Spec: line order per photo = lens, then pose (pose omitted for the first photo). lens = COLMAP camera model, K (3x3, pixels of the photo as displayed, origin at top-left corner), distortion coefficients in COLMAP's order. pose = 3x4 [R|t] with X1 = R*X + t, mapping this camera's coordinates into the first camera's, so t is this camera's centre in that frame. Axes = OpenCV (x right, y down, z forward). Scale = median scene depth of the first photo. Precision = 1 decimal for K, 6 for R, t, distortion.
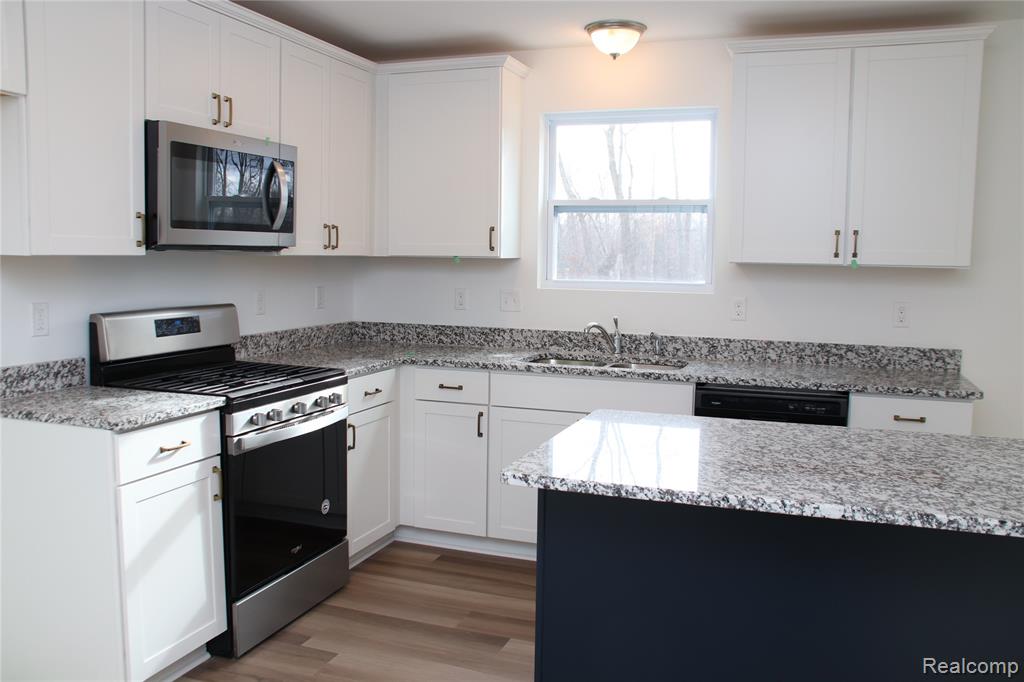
lens RADIAL K [[855.3, 0, 510.0], [0, 855.3, 345.0], [0, 0, 1]] dist [-0.140006, 0.135694]
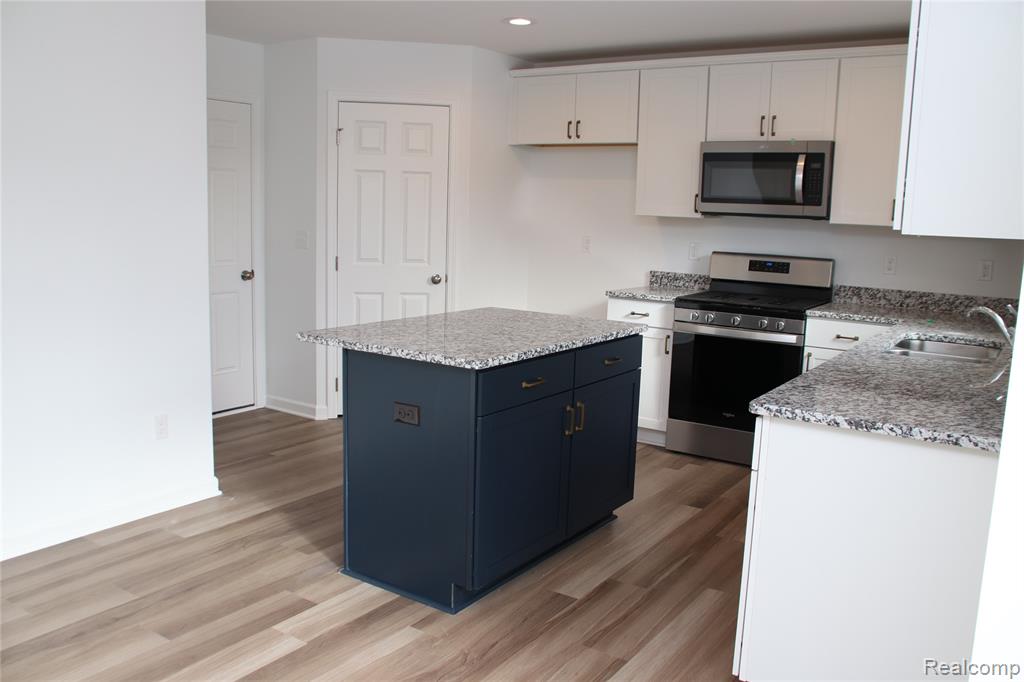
lens RADIAL K [[855.3, 0, 510.0], [0, 855.3, 345.0], [0, 0, 1]] dist [-0.140006, 0.135694]
pose [[-0.237950, 0.132849, -0.962149, 1.092576], [-0.135967, 0.976291, 0.168428, -0.069371], [0.961714, 0.170898, -0.214245, 0.794346]]
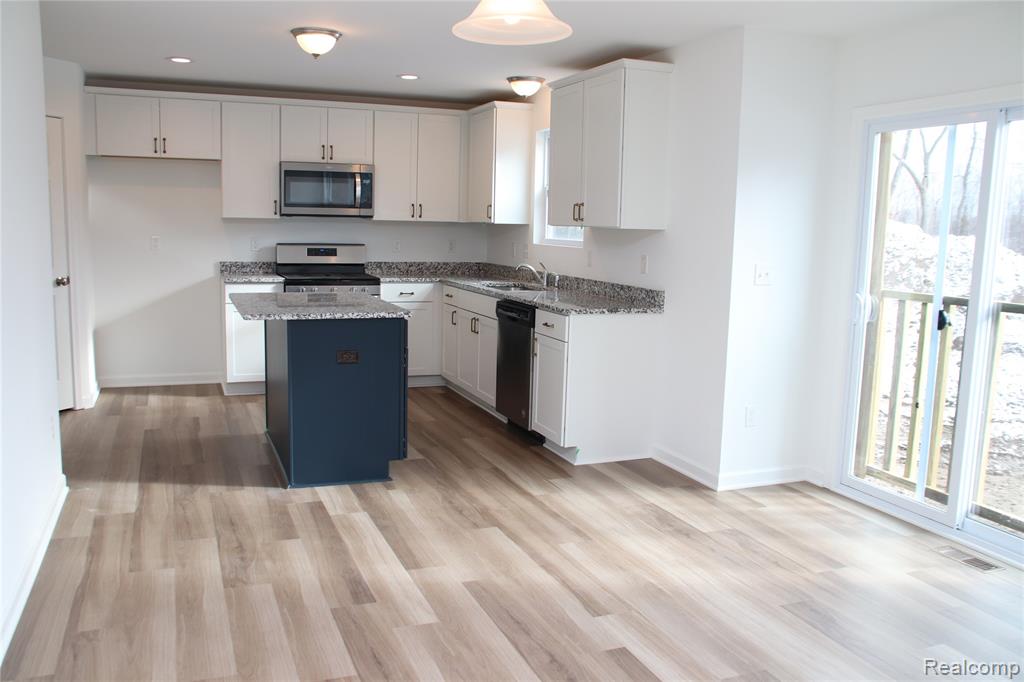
lens RADIAL K [[855.3, 0, 510.0], [0, 855.3, 345.0], [0, 0, 1]] dist [-0.140006, 0.135694]
pose [[0.668566, 0.110015, -0.735470, 1.377298], [-0.095167, 0.993522, 0.062106, 0.029868], [0.737539, 0.028470, 0.674704, -0.095718]]
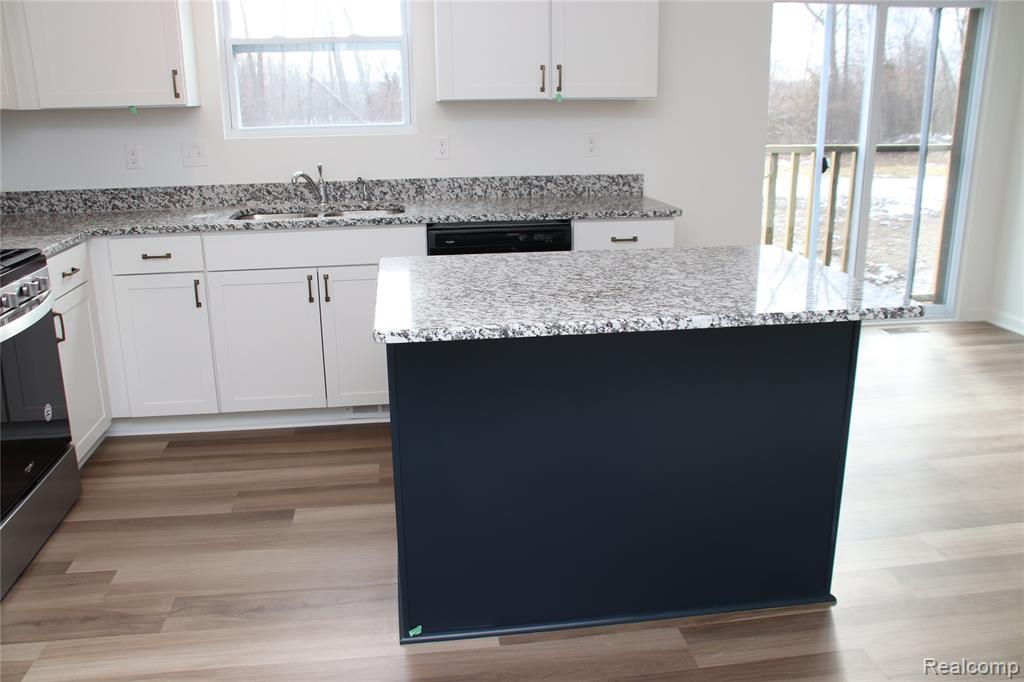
lens RADIAL K [[855.3, 0, 510.0], [0, 855.3, 345.0], [0, 0, 1]] dist [-0.140006, 0.135694]
pose [[0.880138, -0.153516, 0.449211, -0.157408], [0.071292, 0.978280, 0.194641, -0.003966], [-0.469335, -0.139286, 0.871966, 0.059594]]
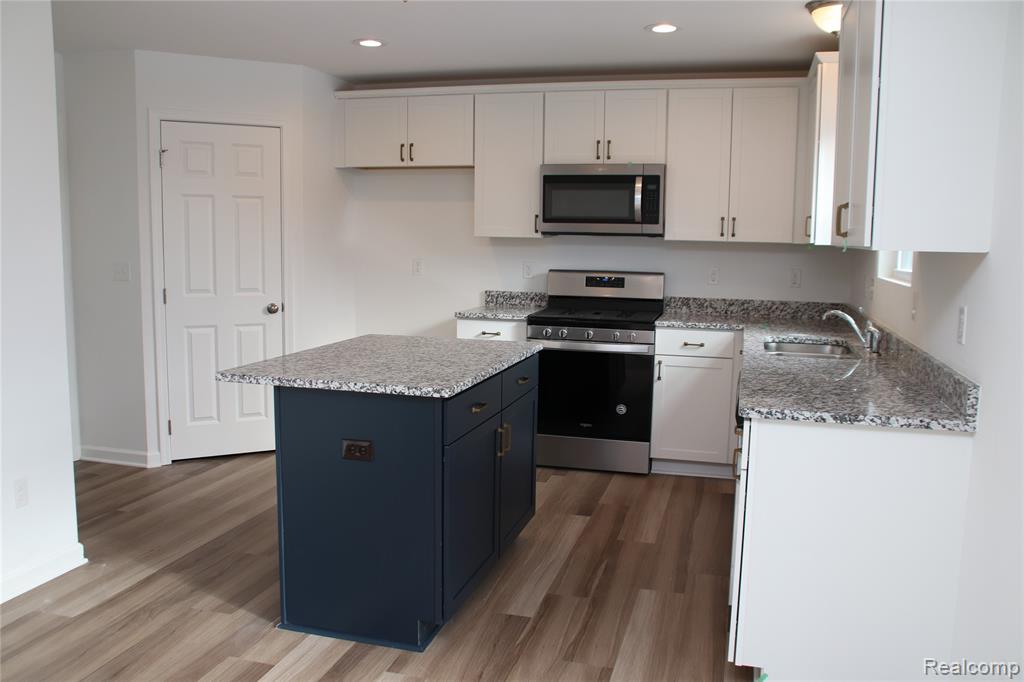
lens RADIAL K [[855.3, 0, 510.0], [0, 855.3, 345.0], [0, 0, 1]] dist [-0.140006, 0.135694]
pose [[0.083545, 0.114344, -0.989922, 1.106953], [-0.118902, 0.987442, 0.104022, -0.046148], [0.989385, 0.109014, 0.096091, 0.591973]]
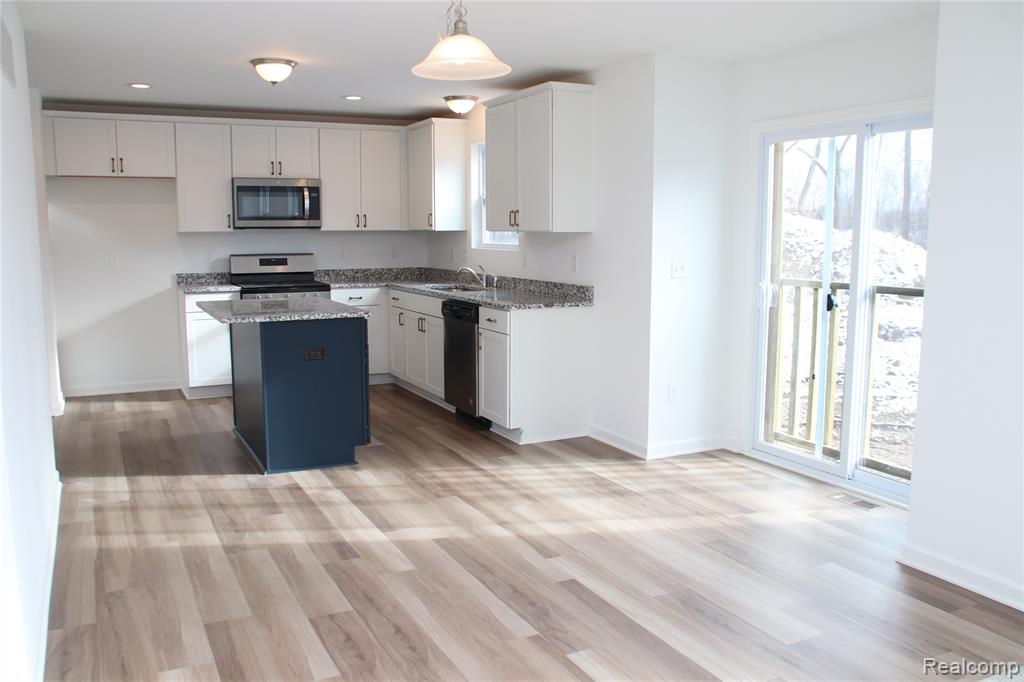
lens RADIAL K [[855.3, 0, 510.0], [0, 855.3, 345.0], [0, 0, 1]] dist [-0.140006, 0.135694]
pose [[0.729620, 0.080012, -0.679156, 1.472437], [-0.063259, 0.996770, 0.049471, 0.043402], [0.680921, 0.006868, 0.732325, -0.222163]]
